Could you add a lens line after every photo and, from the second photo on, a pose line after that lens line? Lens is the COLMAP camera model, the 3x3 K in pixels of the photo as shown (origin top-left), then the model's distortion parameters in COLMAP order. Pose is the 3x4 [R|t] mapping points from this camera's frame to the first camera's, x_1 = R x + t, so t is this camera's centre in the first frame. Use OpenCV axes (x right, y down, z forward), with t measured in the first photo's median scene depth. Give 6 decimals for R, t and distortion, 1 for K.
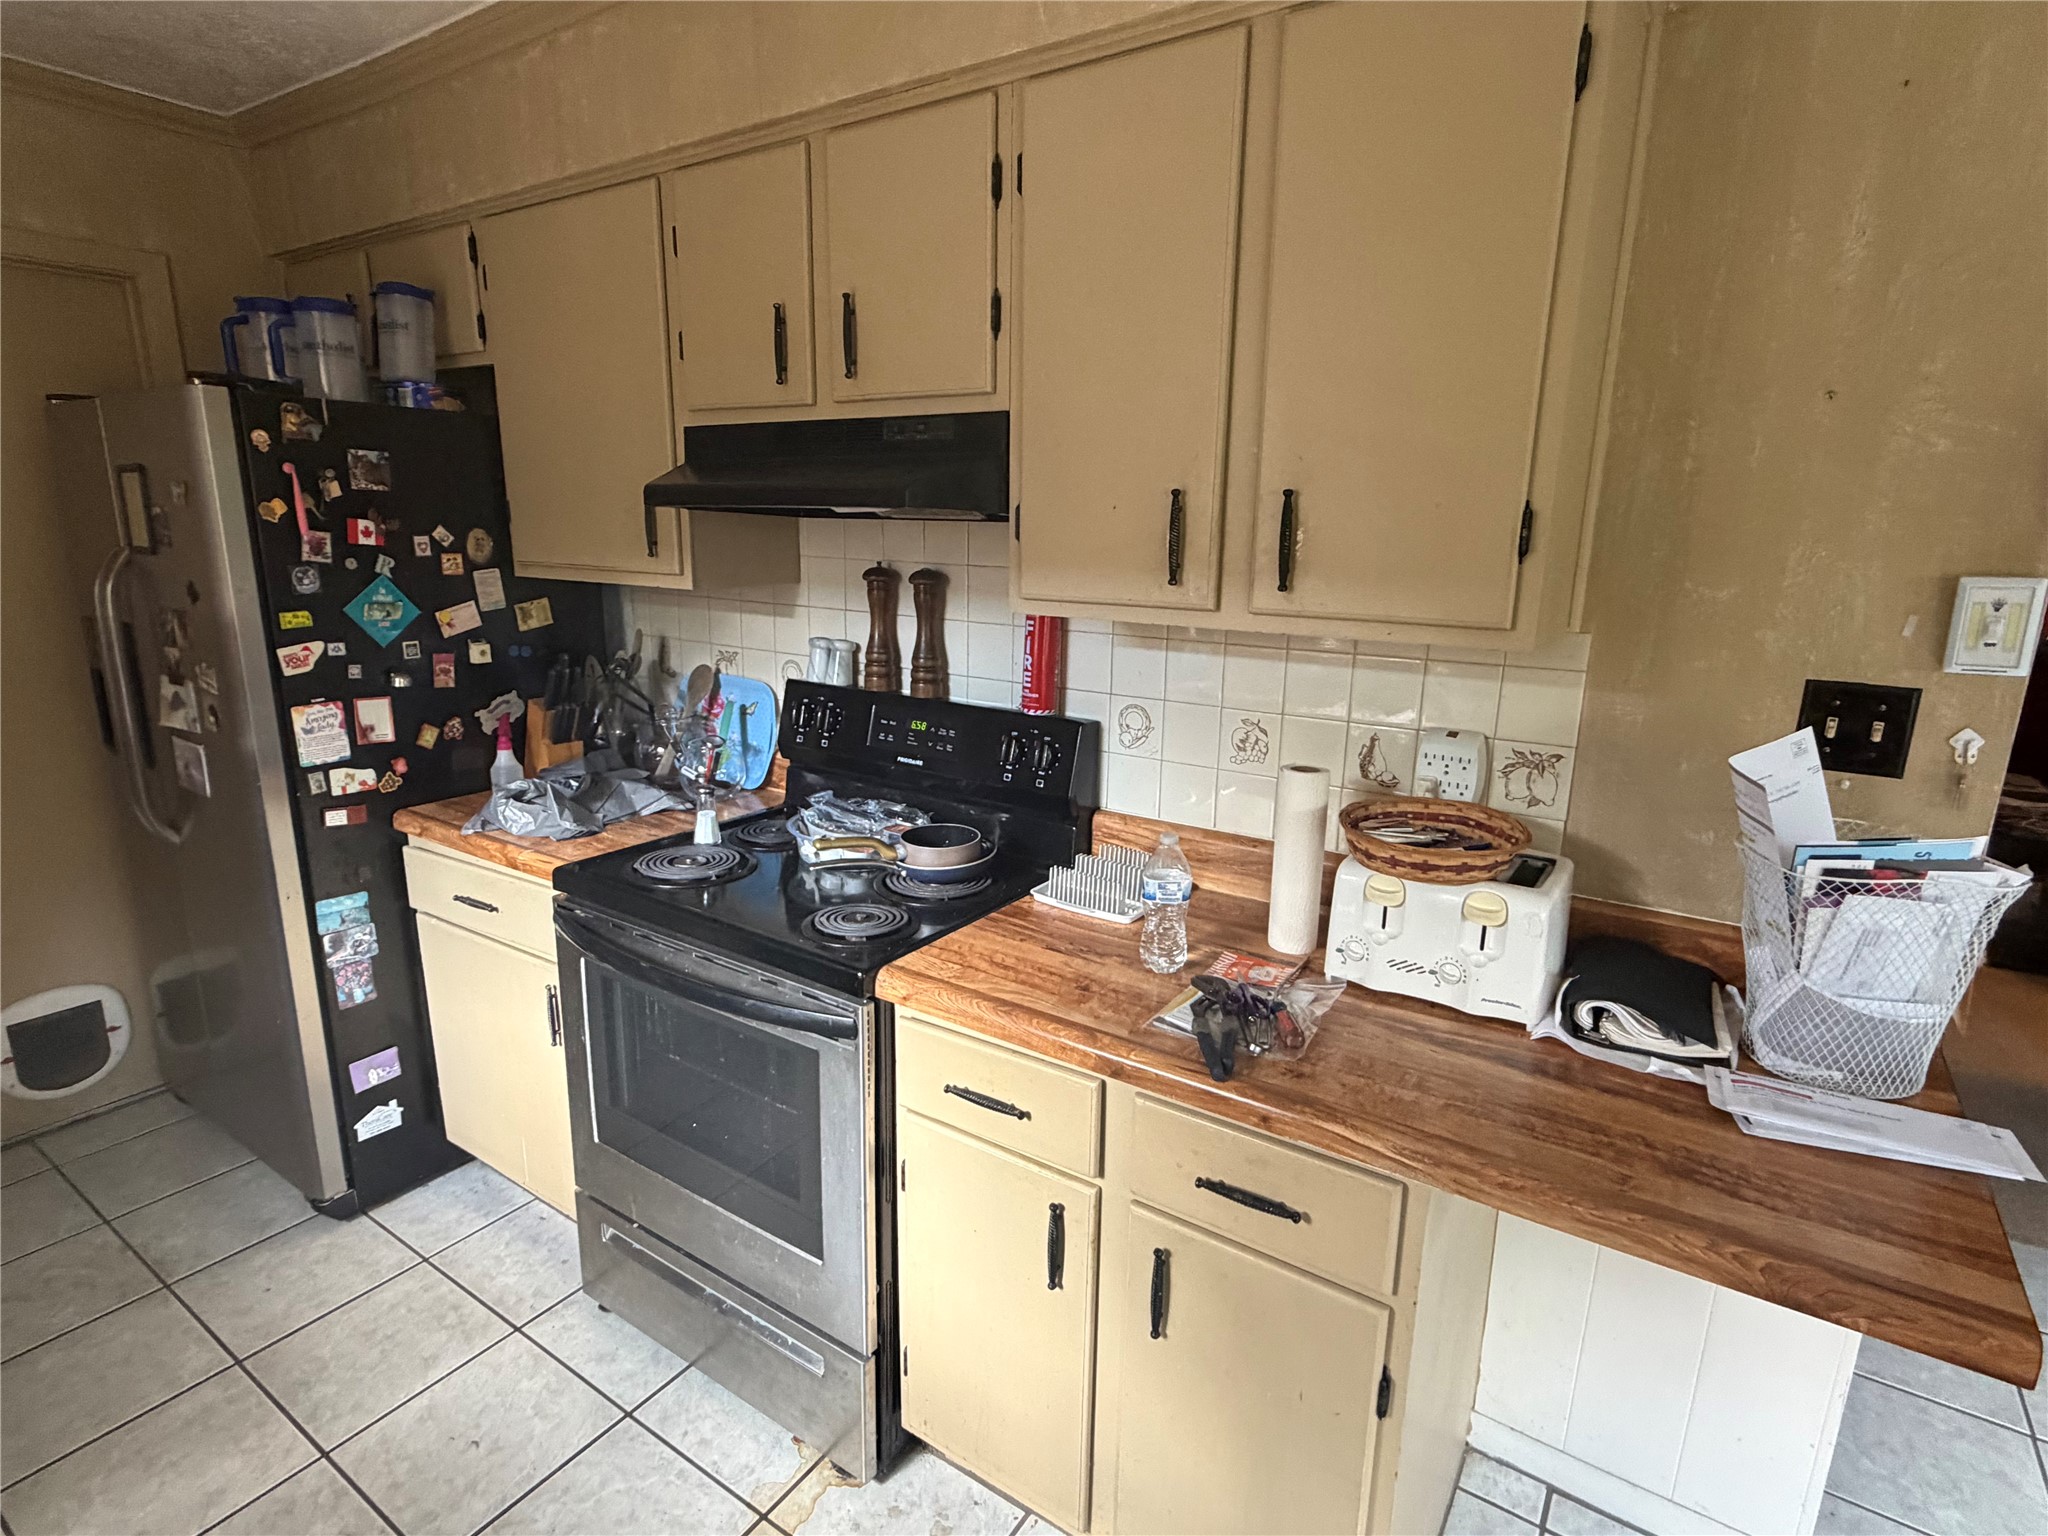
lens RADIAL K [[1055.4, 0, 1024.3], [0, 1055.4, 771.7], [0, 0, 1]] dist [-0.002572, 0.001010]
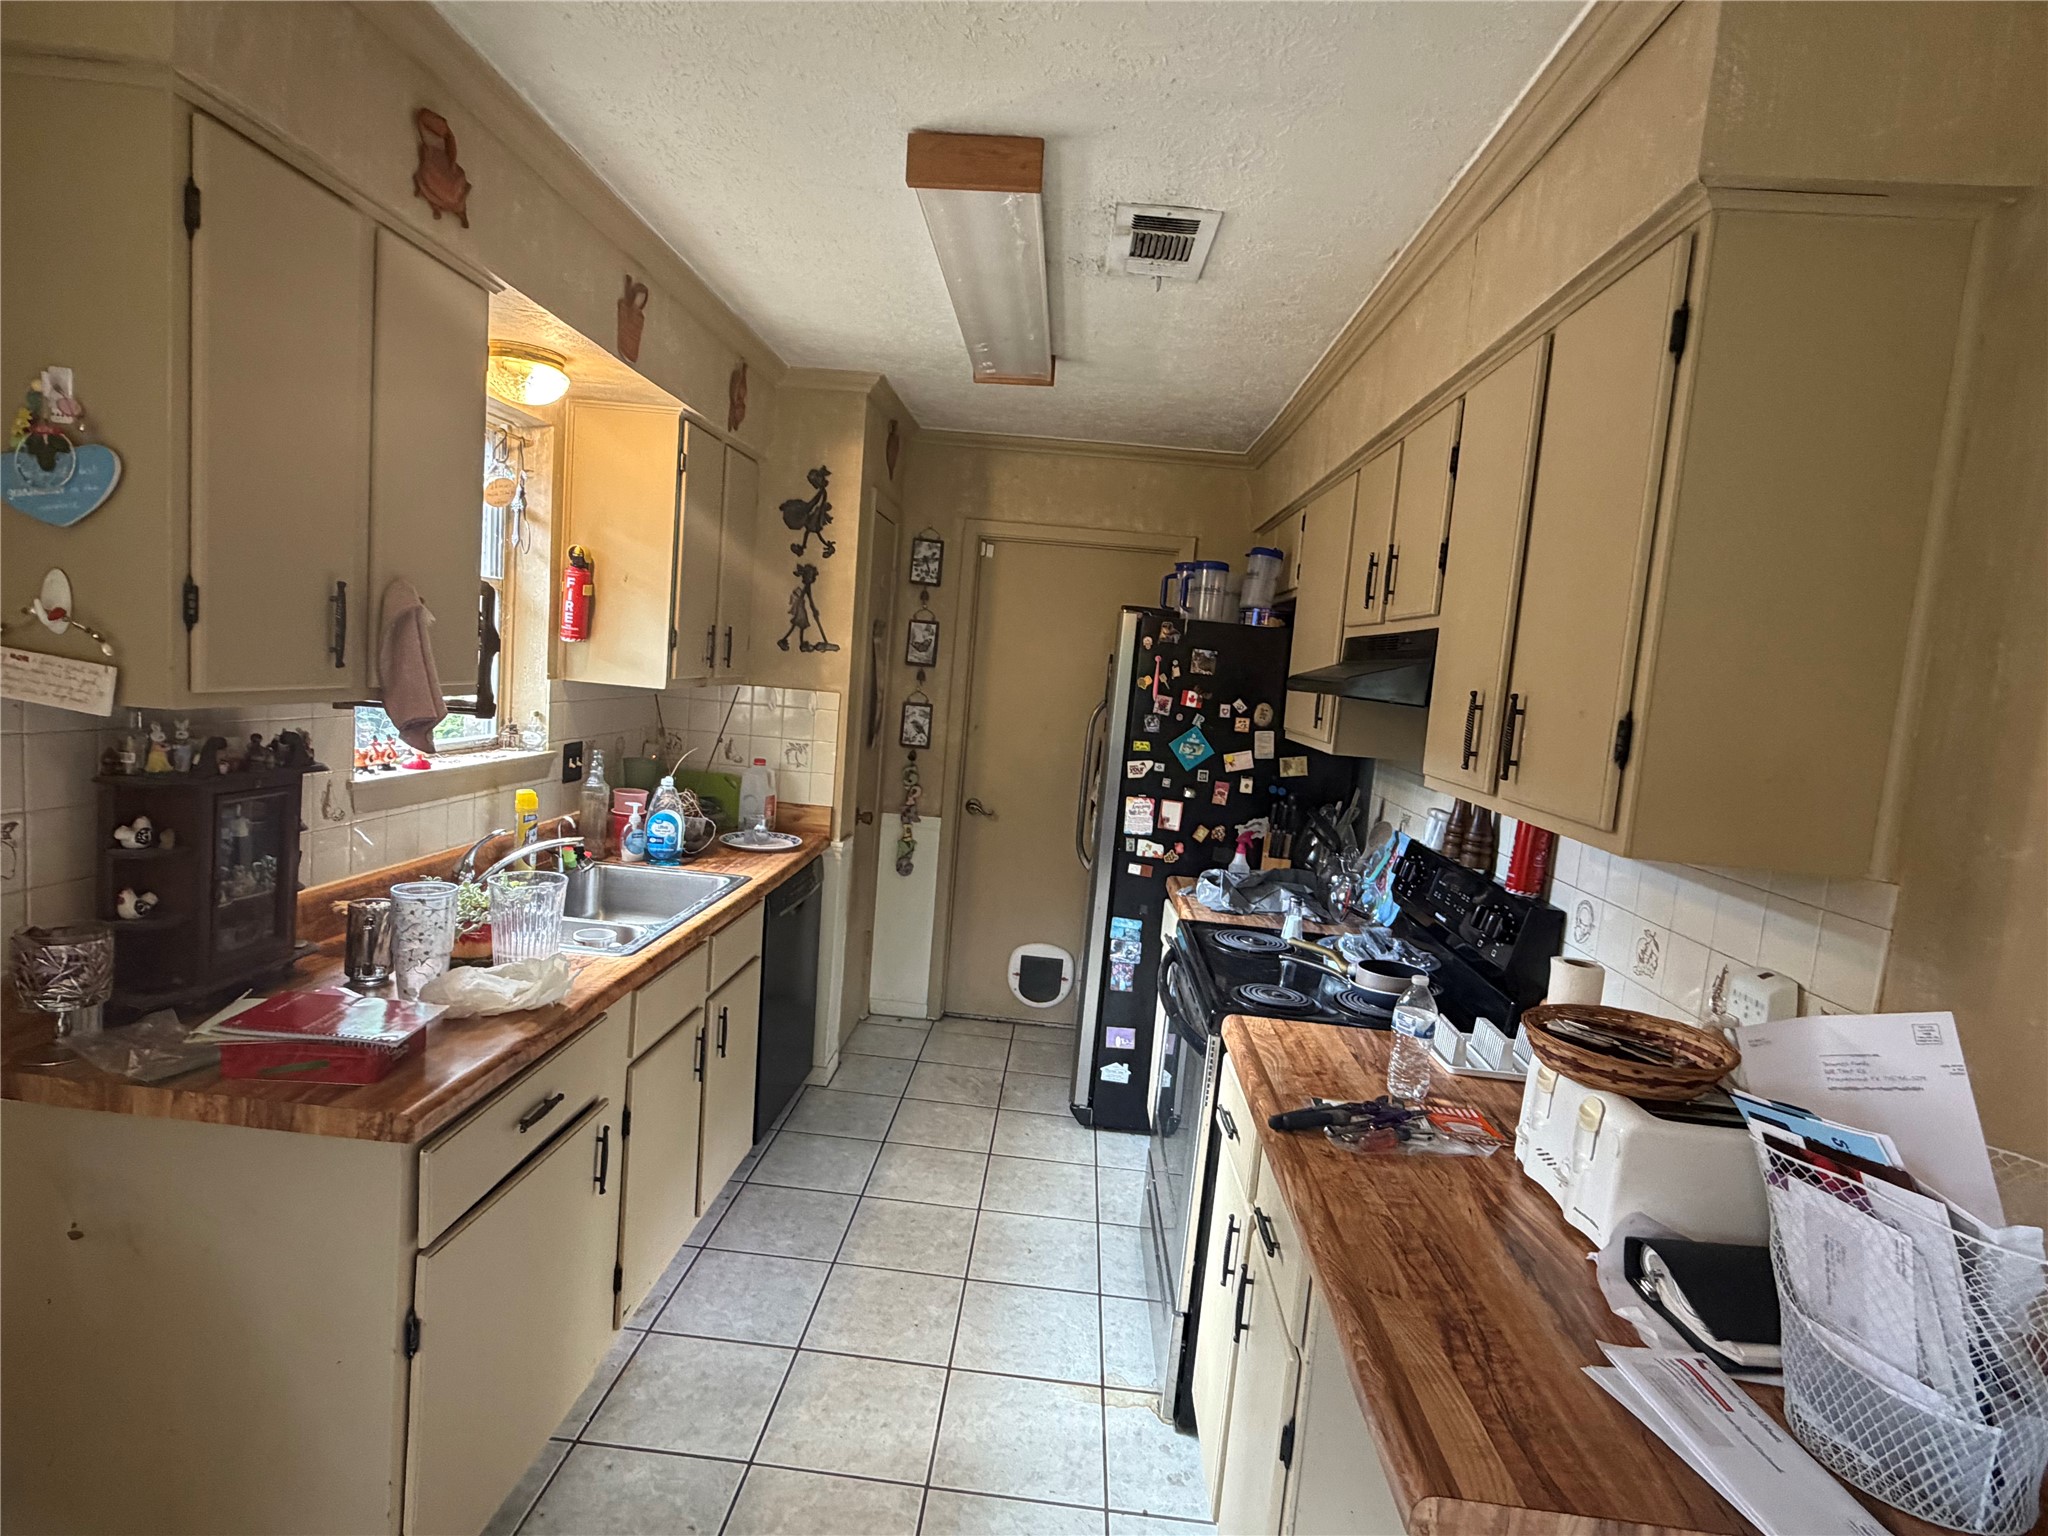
lens RADIAL K [[1055.4, 0, 1026.4], [0, 1055.4, 768.4], [0, 0, 1]] dist [-0.002572, 0.001010]
pose [[0.515505, 0.116307, -0.848956, 0.605836], [-0.277529, 0.960004, -0.037002, 0.002087], [0.810698, 0.254685, 0.527166, -0.017500]]
